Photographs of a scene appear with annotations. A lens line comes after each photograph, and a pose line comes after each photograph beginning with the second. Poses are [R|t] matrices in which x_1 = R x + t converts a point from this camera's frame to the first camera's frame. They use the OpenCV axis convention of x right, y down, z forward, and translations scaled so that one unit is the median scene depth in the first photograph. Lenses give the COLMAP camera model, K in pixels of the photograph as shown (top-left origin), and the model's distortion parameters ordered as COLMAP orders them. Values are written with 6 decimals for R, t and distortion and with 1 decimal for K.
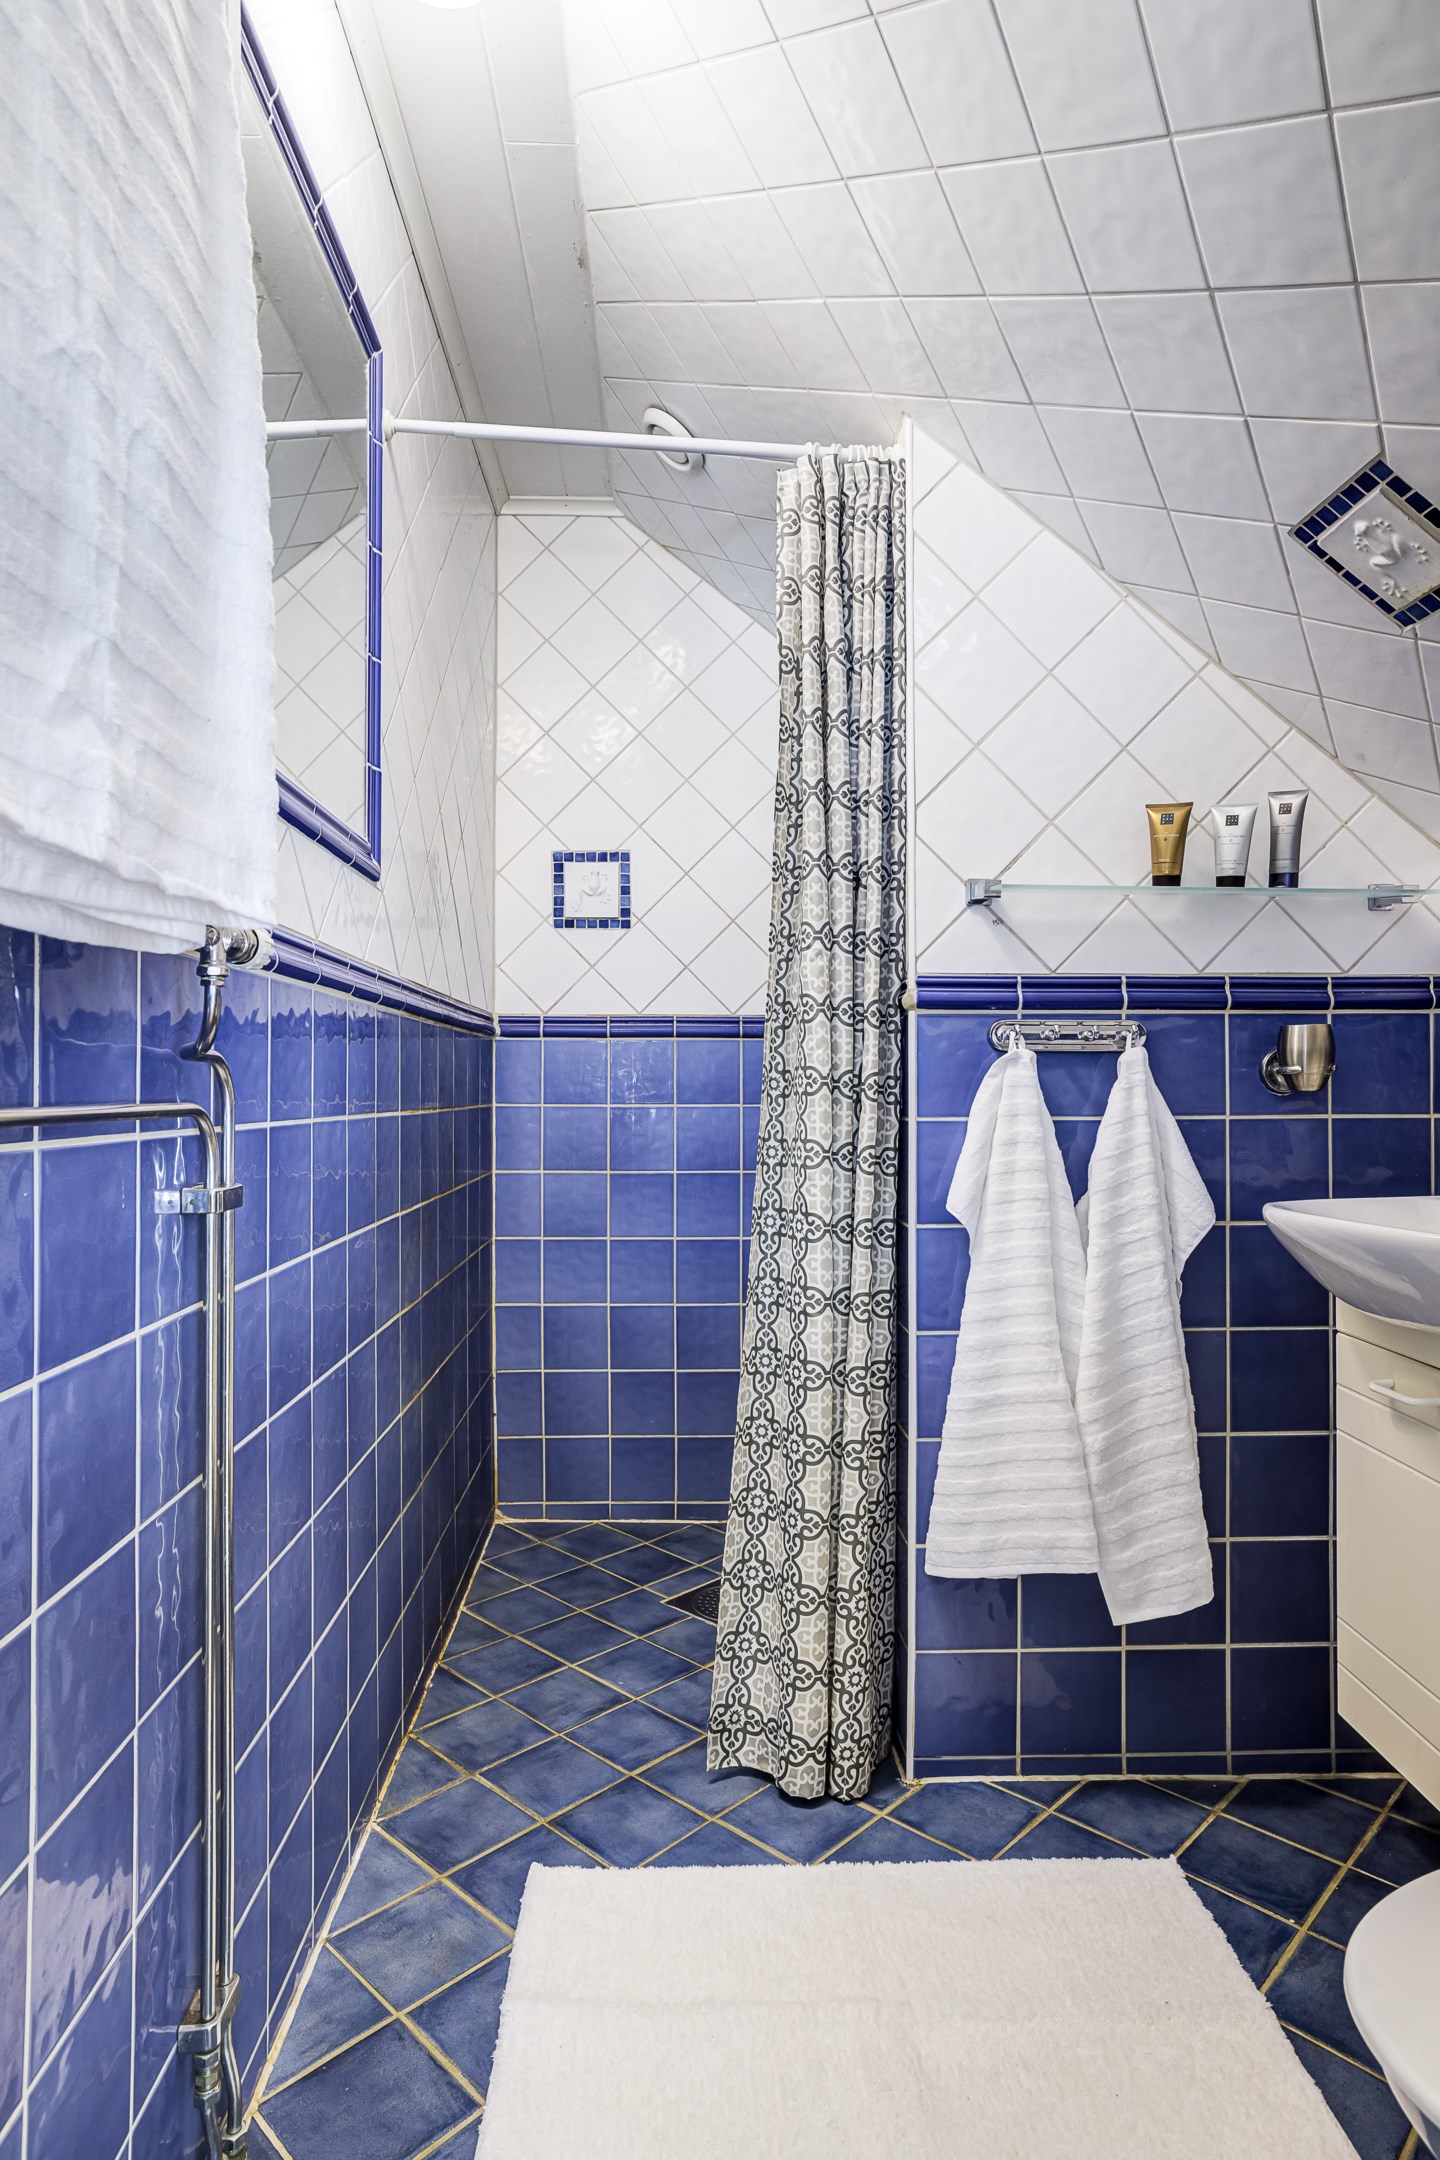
lens RADIAL K [[1219.1, 0, 708.6], [0, 1219.1, 1072.2], [0, 0, 1]] dist [-0.032017, 0.033623]
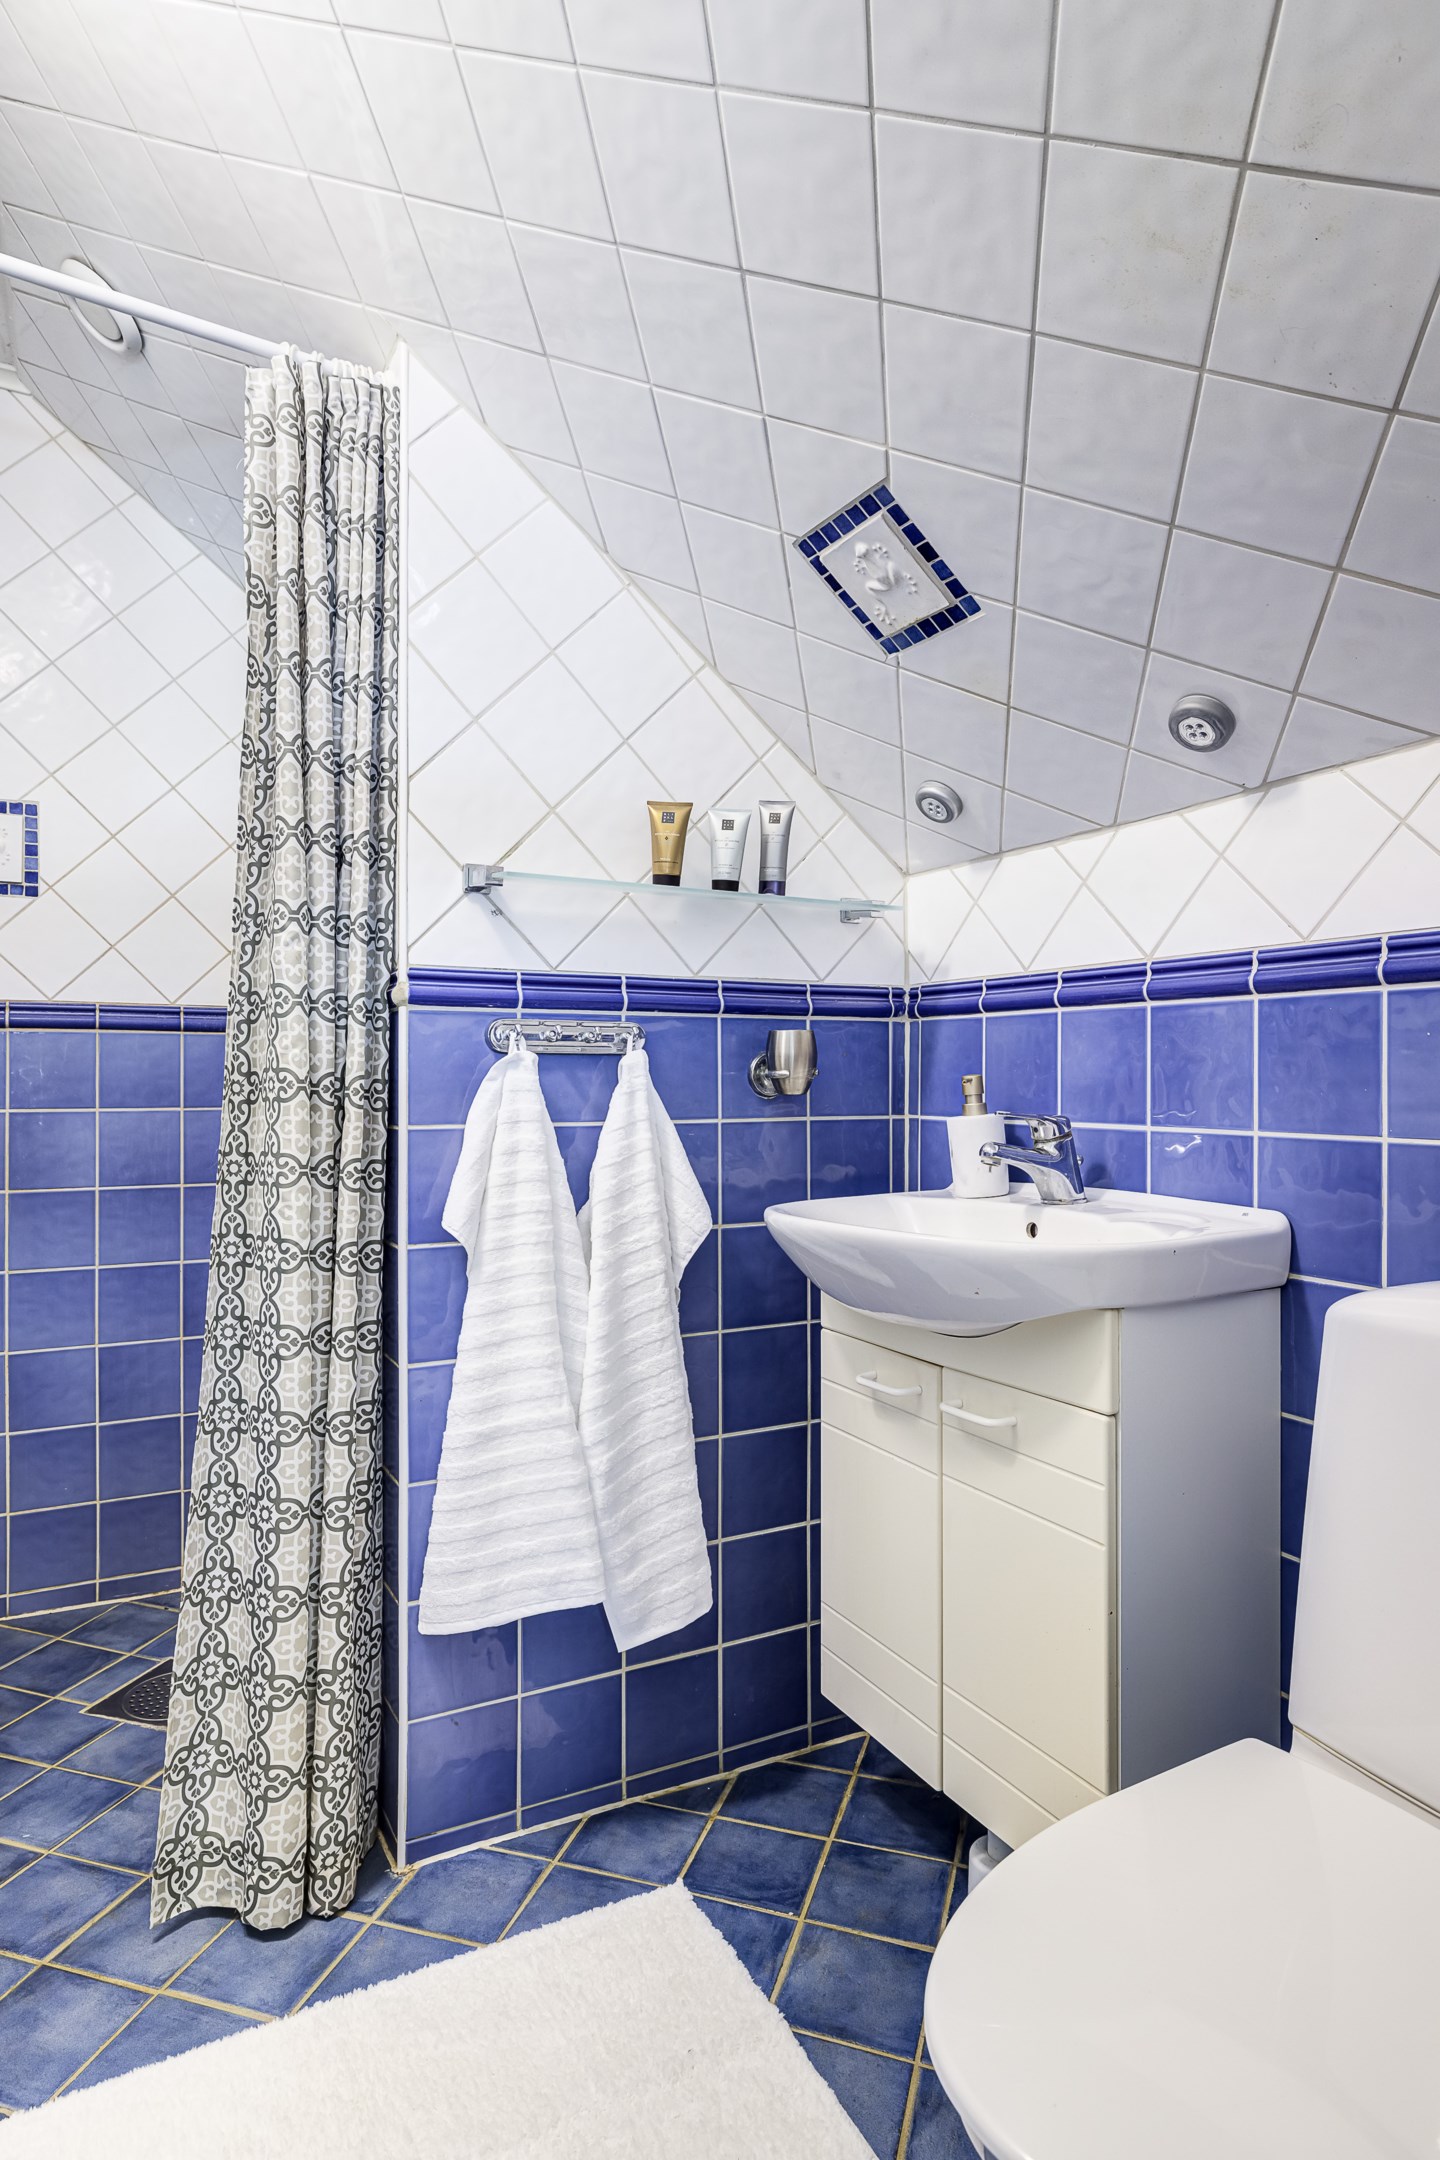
lens RADIAL K [[1219.1, 0, 708.6], [0, 1219.1, 1072.2], [0, 0, 1]] dist [-0.032017, 0.033623]
pose [[0.899980, 0.003734, 0.435915, -0.020610], [-0.005599, 0.999980, 0.002993, -0.006107], [-0.435895, -0.005134, 0.899983, 0.099388]]
